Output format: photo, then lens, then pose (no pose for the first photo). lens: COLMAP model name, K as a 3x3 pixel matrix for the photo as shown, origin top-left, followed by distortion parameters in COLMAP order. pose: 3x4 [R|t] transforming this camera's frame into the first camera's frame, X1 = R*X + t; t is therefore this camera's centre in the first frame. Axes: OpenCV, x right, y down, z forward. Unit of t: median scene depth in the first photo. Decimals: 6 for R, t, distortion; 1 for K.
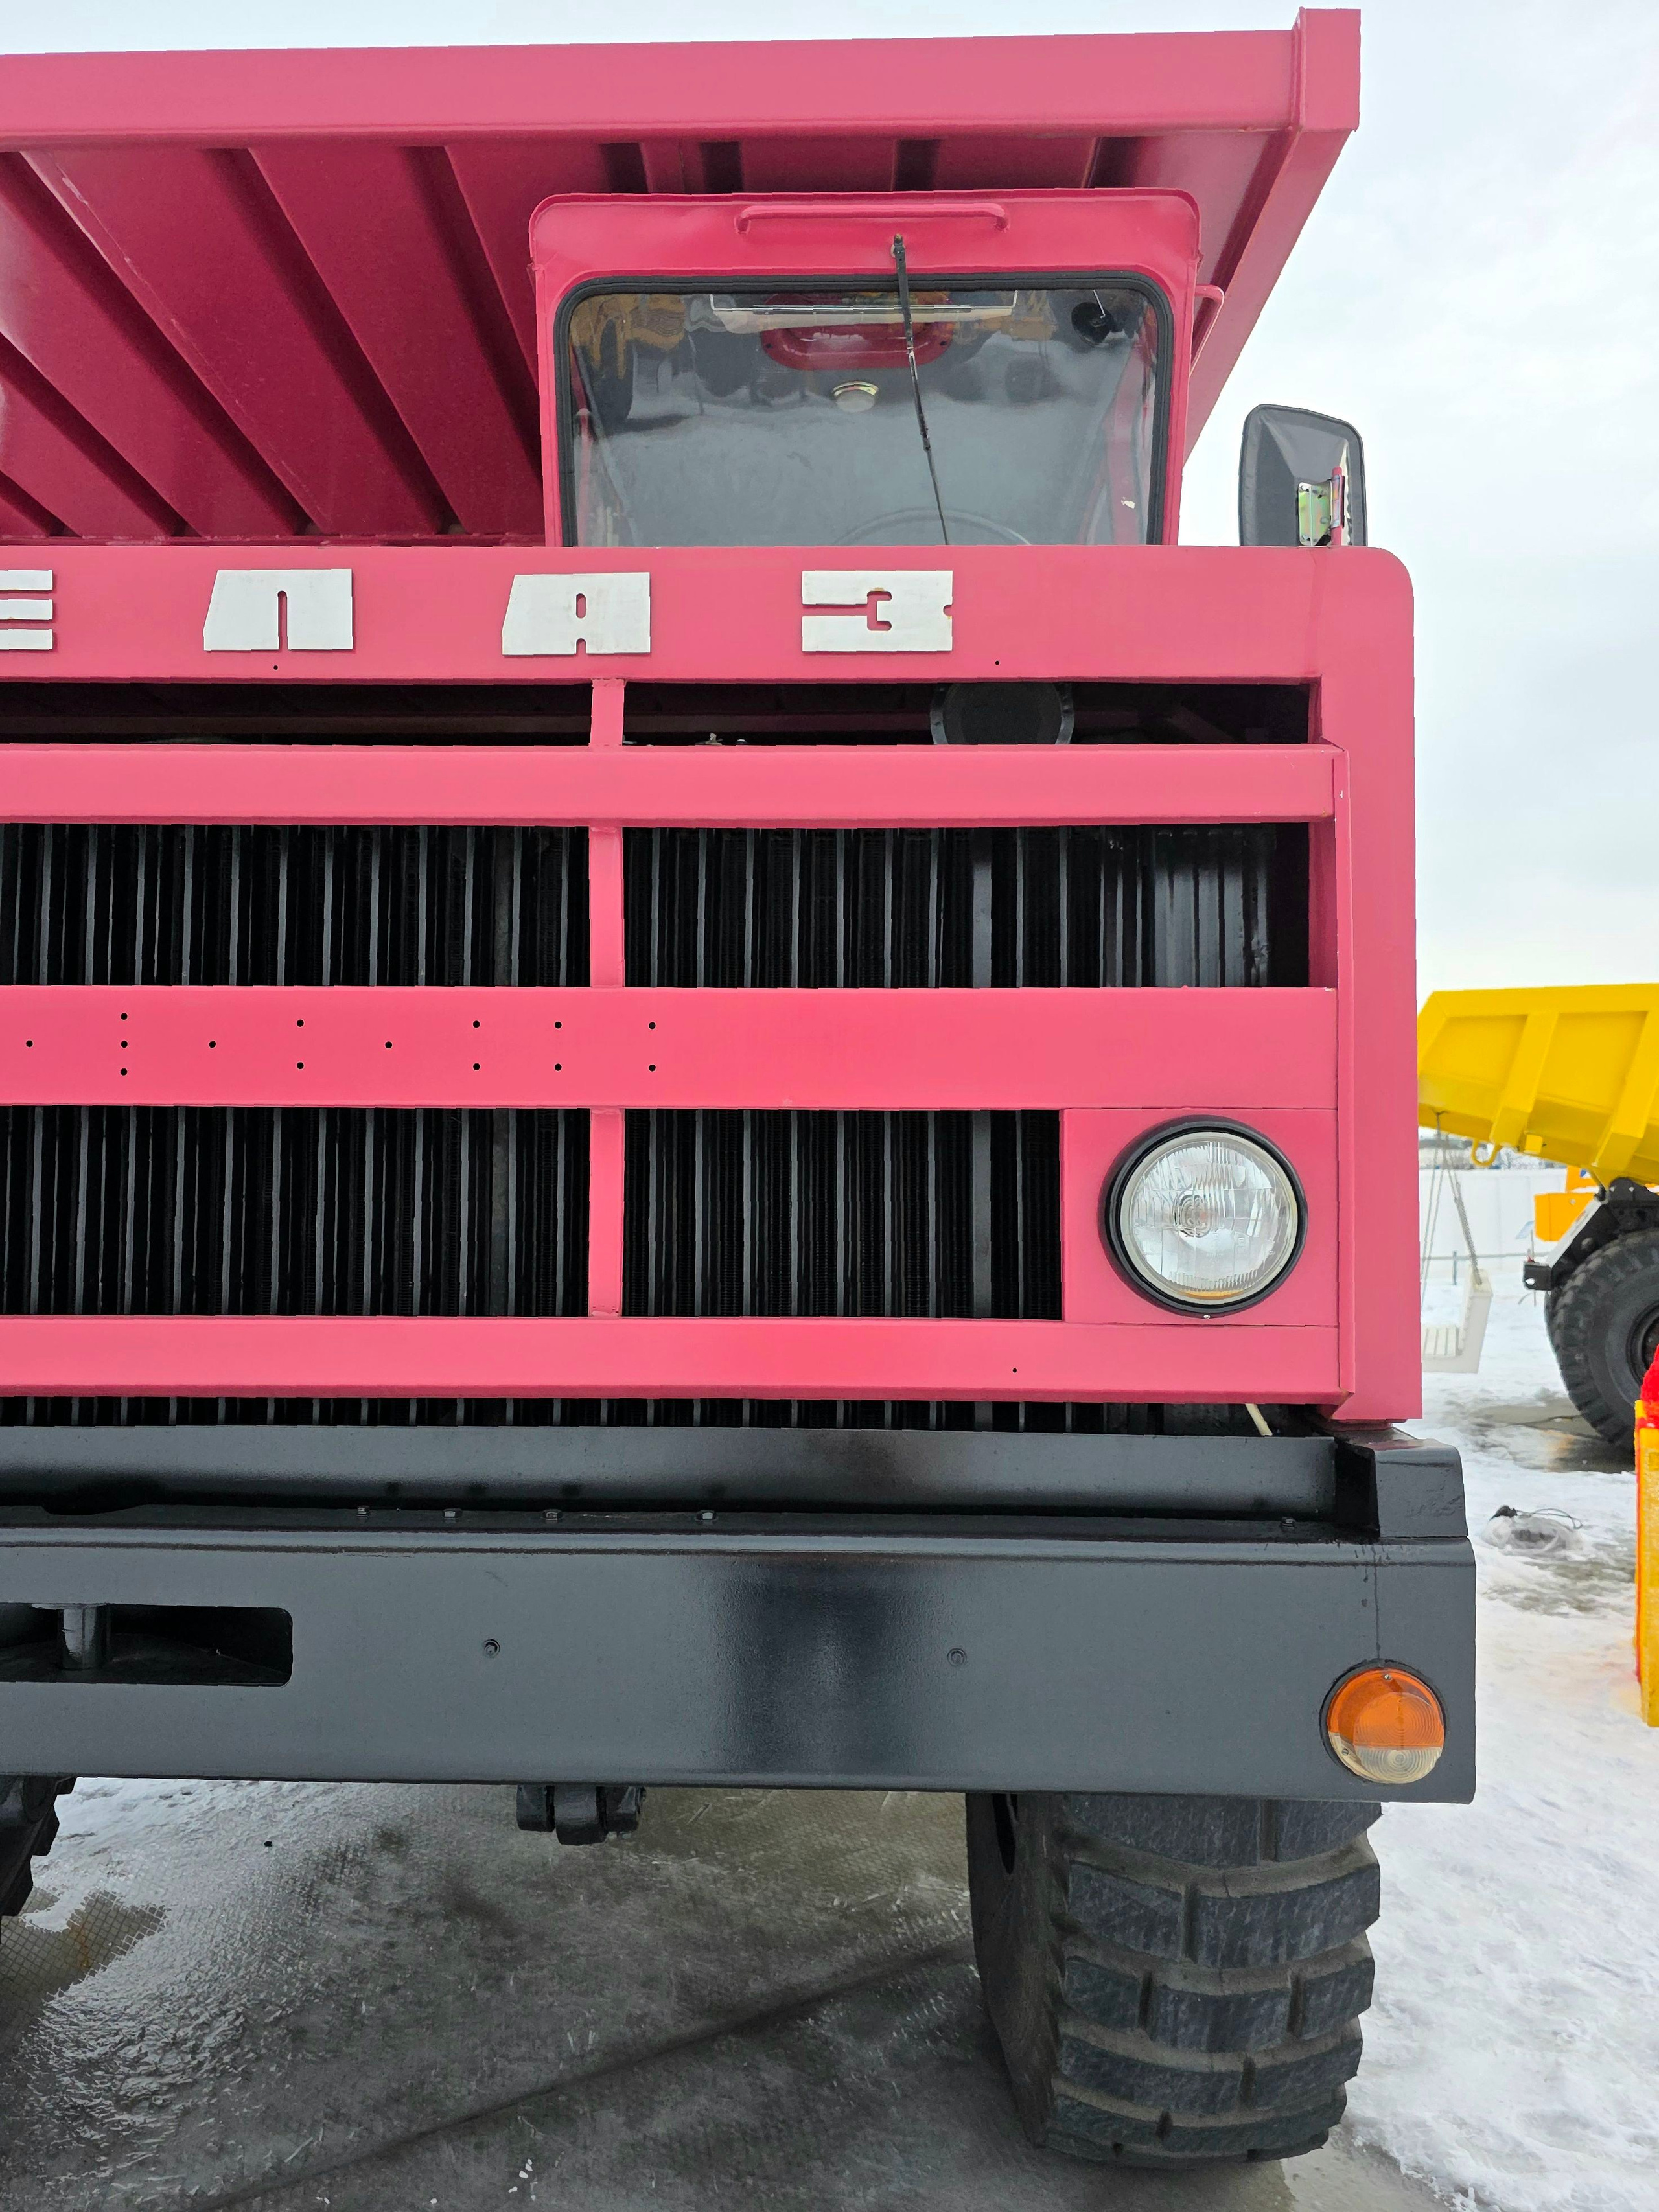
lens RADIAL K [[1576.2, 0, 829.5], [0, 1576.2, 1106.0], [0, 0, 1]] dist [0.019005, -0.004431]
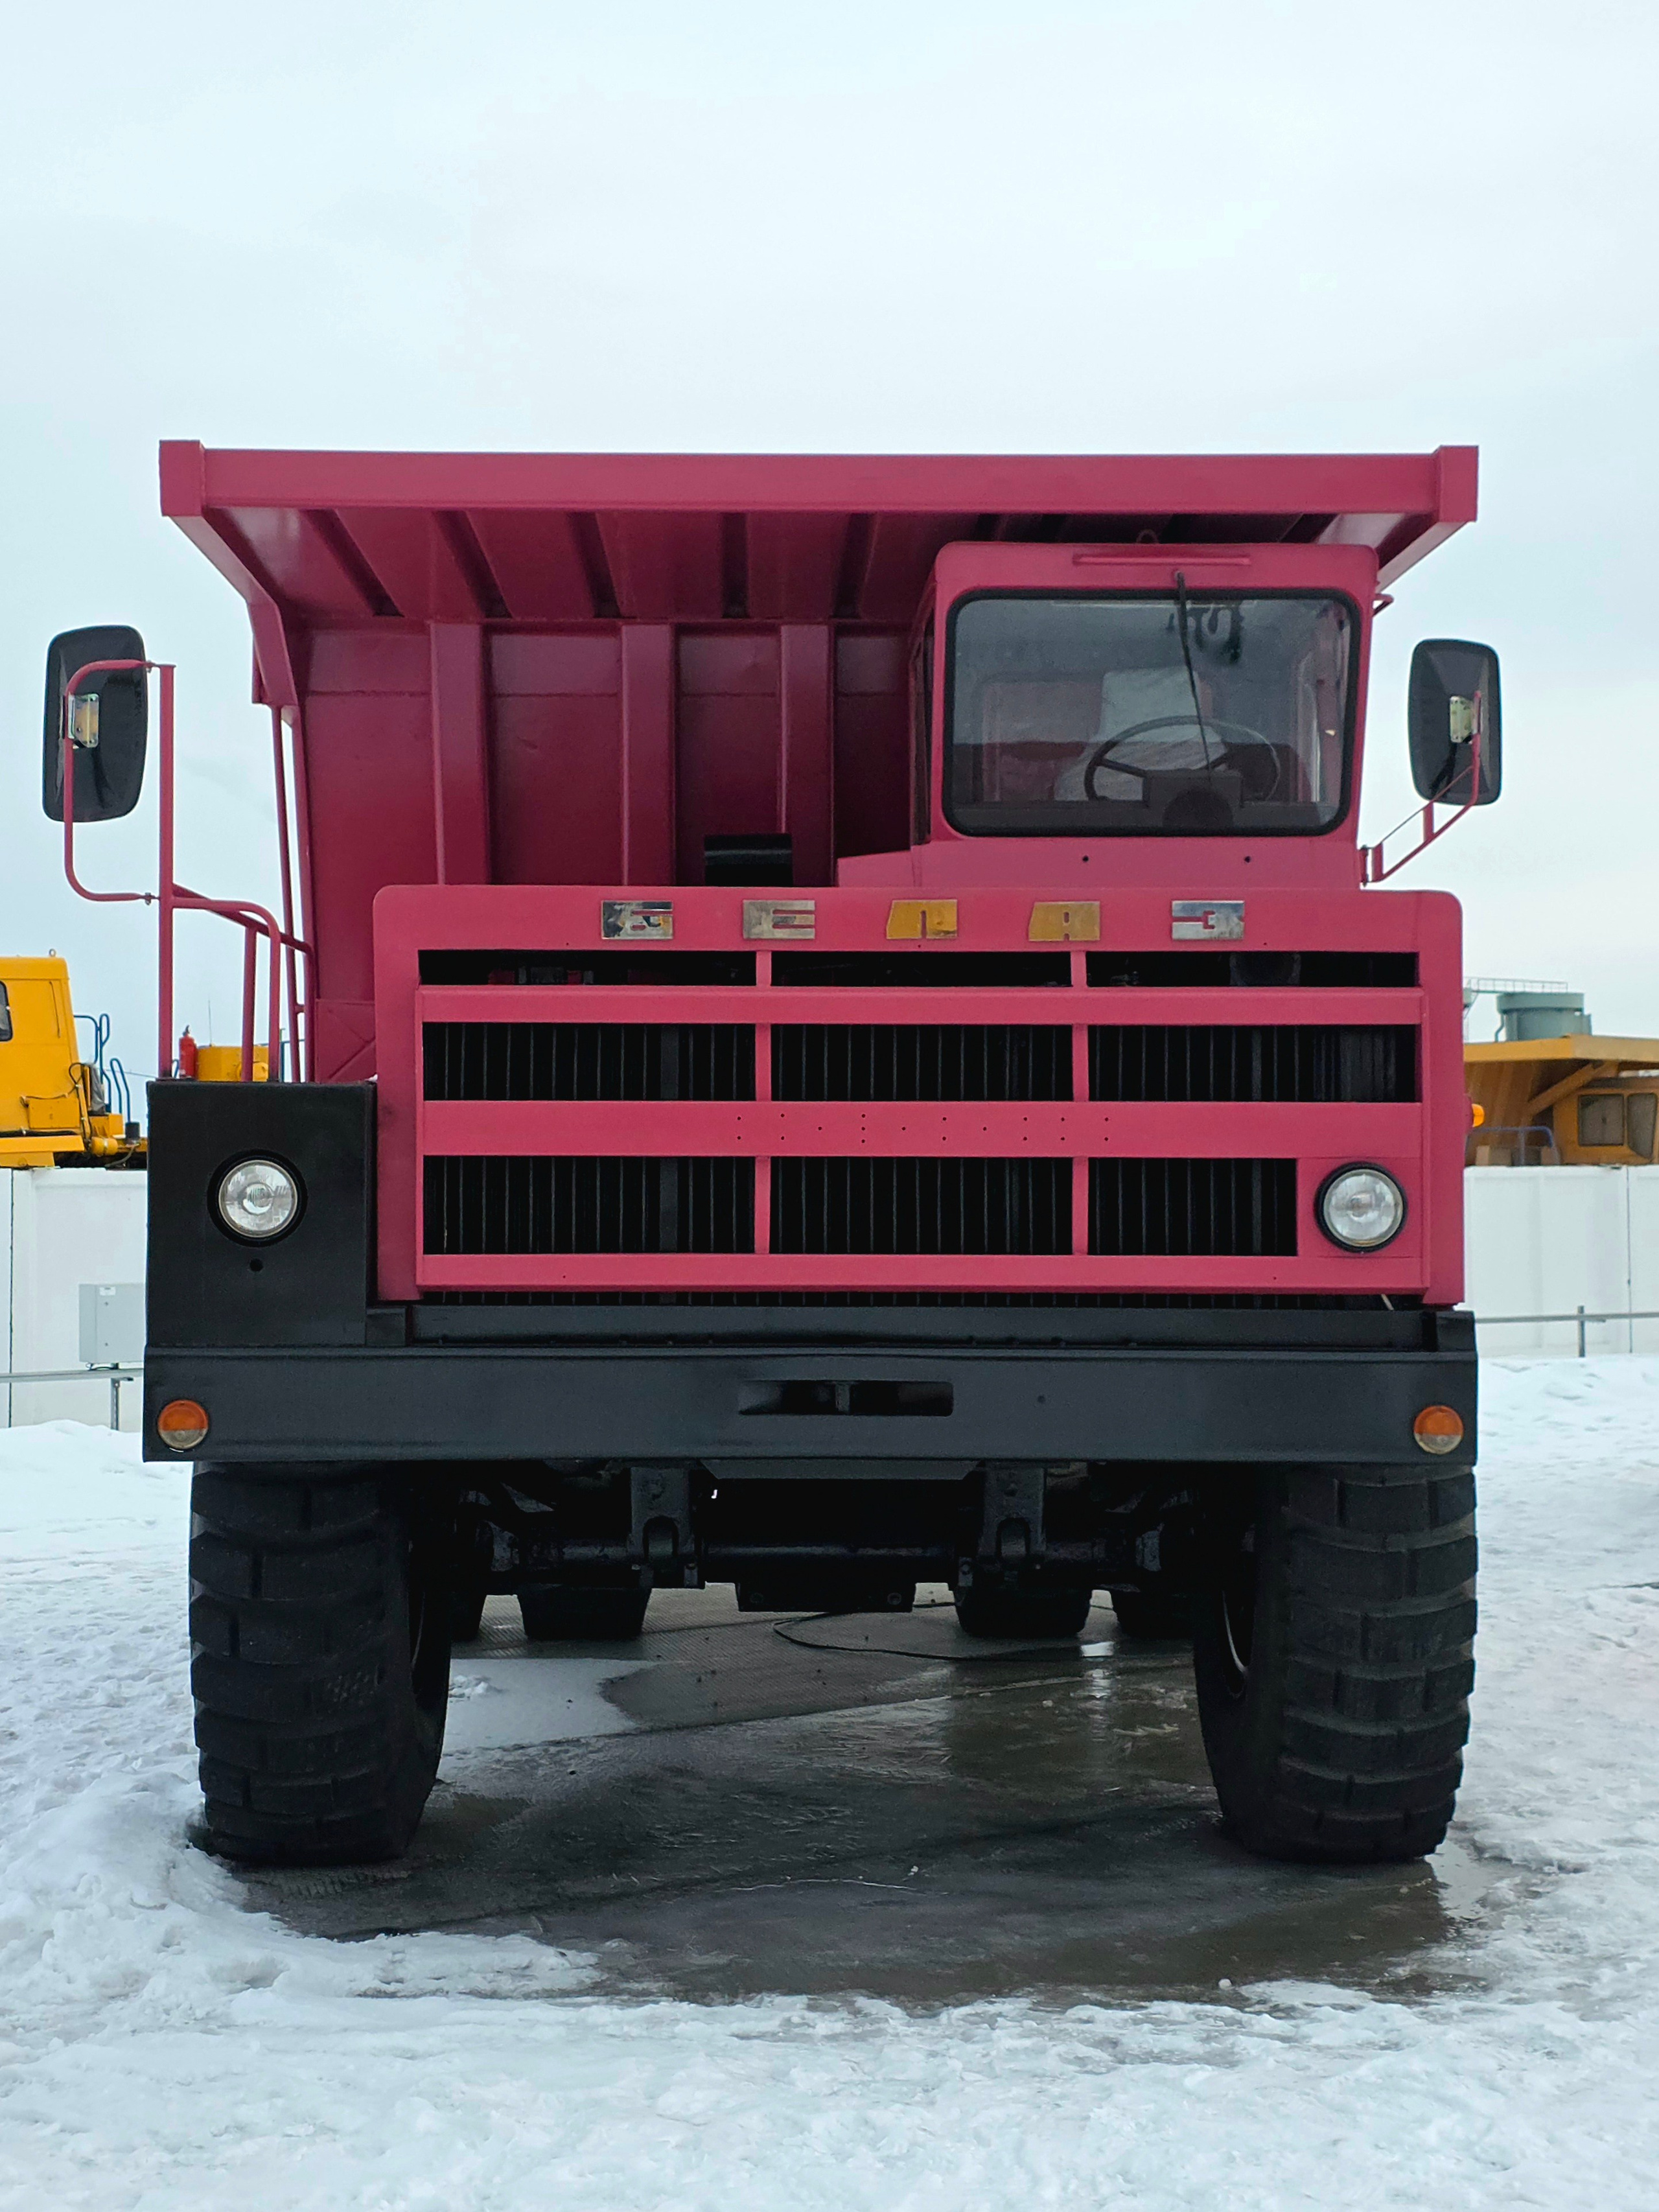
lens RADIAL K [[2969.8, 0, 829.5], [0, 2969.8, 1106.0], [0, 0, 1]] dist [0.297384, -1.365917]
pose [[0.999774, -0.000963, 0.021238, -0.560142], [0.000304, 0.999519, 0.031006, -0.190586], [-0.021257, -0.030993, 0.999294, -2.982268]]
